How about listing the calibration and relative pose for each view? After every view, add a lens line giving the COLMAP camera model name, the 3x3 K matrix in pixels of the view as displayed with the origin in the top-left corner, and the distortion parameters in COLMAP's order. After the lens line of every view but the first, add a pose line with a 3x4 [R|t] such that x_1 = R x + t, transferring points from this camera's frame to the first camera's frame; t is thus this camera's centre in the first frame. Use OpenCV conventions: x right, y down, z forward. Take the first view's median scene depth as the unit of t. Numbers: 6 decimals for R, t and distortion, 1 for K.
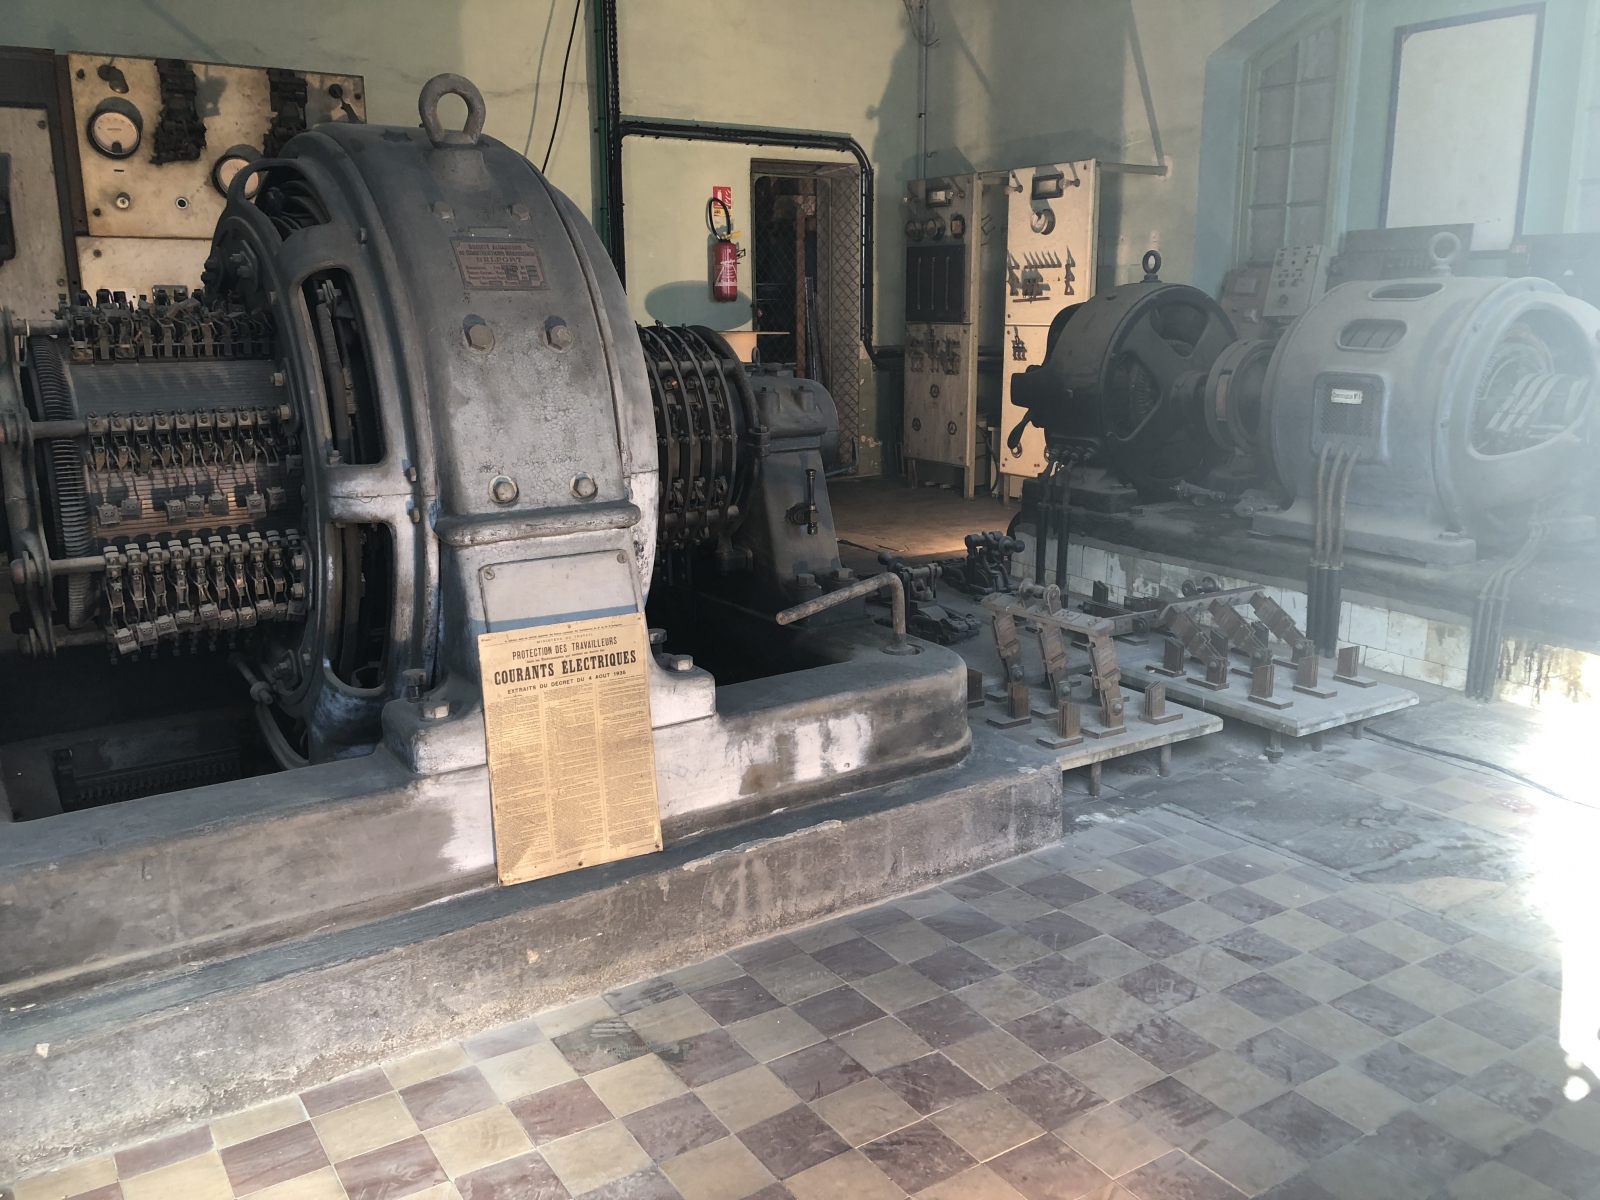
lens RADIAL K [[1304.0, 0, 804.9], [0, 1304.0, 594.7], [0, 0, 1]] dist [0.034066, -0.029065]
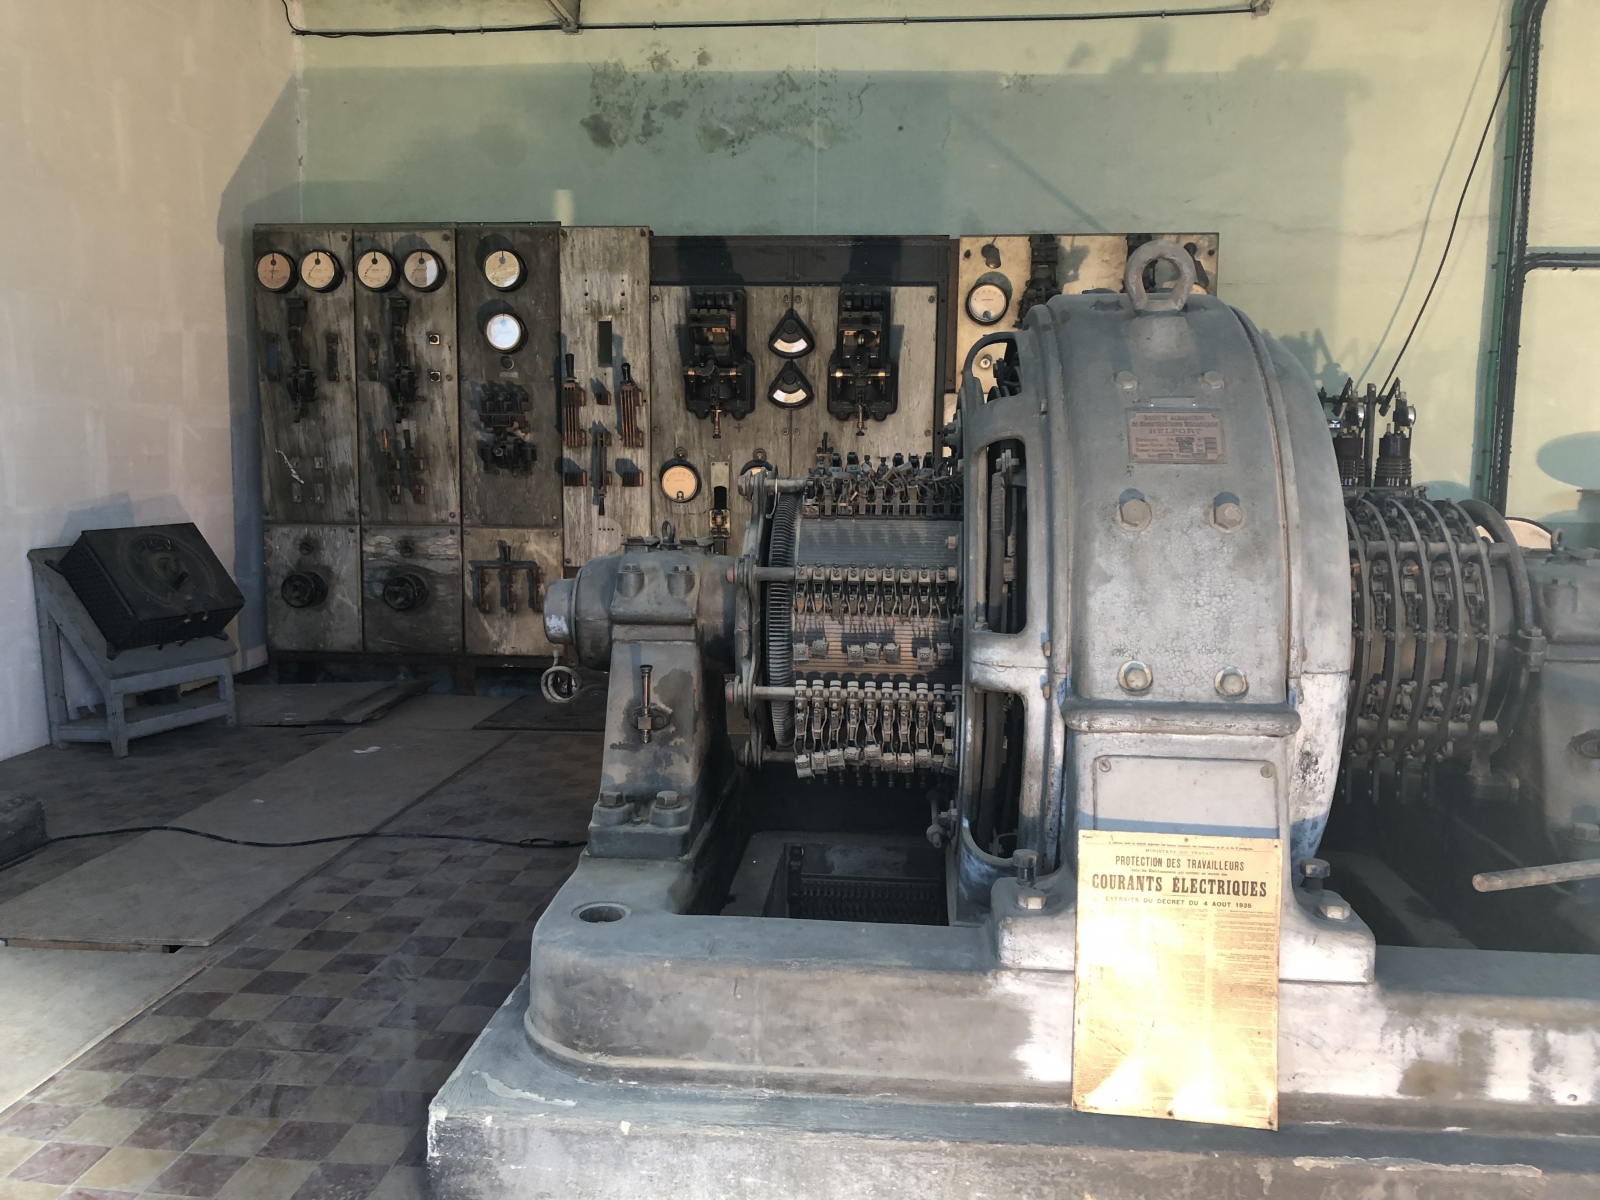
lens RADIAL K [[1304.0, 0, 803.1], [0, 1304.0, 596.9], [0, 0, 1]] dist [0.034066, -0.029065]
pose [[0.779346, 0.092339, -0.619752, 0.146142], [-0.153409, 0.987099, -0.045842, -0.055552], [0.607524, 0.130803, 0.783457, 0.124978]]
